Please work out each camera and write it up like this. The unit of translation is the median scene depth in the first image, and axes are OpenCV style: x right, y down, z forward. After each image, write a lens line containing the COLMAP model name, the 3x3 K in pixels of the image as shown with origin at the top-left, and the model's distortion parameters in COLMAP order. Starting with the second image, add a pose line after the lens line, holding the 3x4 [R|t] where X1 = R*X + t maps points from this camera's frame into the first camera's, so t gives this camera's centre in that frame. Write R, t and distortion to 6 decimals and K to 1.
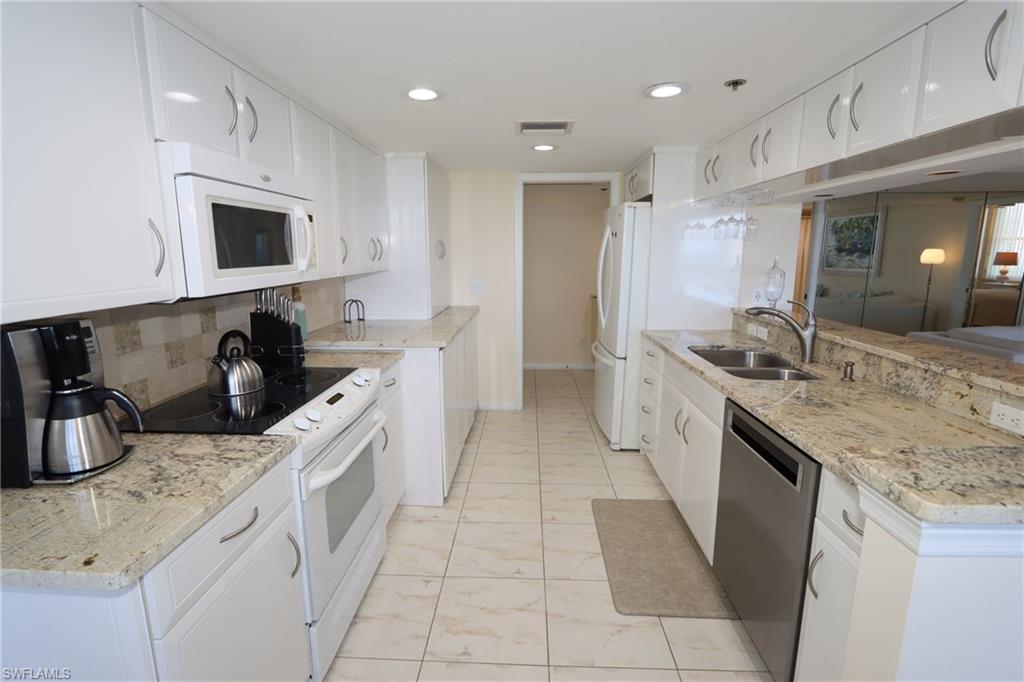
lens RADIAL K [[482.1, 0, 508.8], [0, 482.1, 339.8], [0, 0, 1]] dist [-0.004698, -0.000633]
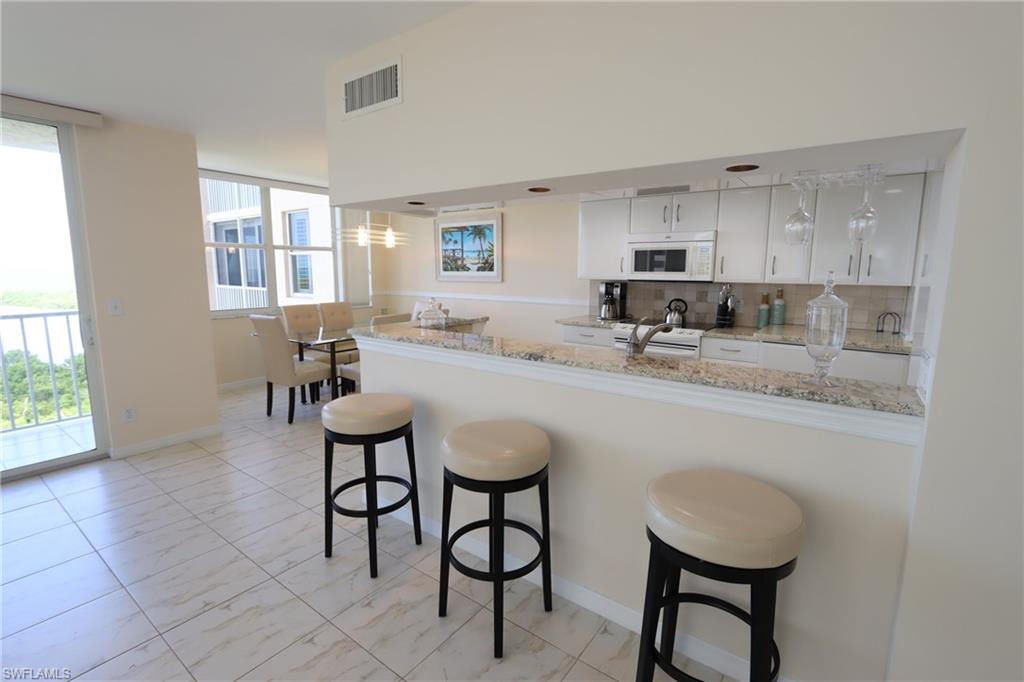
lens RADIAL K [[482.1, 0, 508.8], [0, 482.1, 339.8], [0, 0, 1]] dist [-0.004698, -0.000633]
pose [[-0.573671, 0.119421, -0.810333, 2.109099], [-0.152380, 0.956484, 0.248836, -0.328638], [0.804787, 0.266229, -0.530510, 1.843619]]
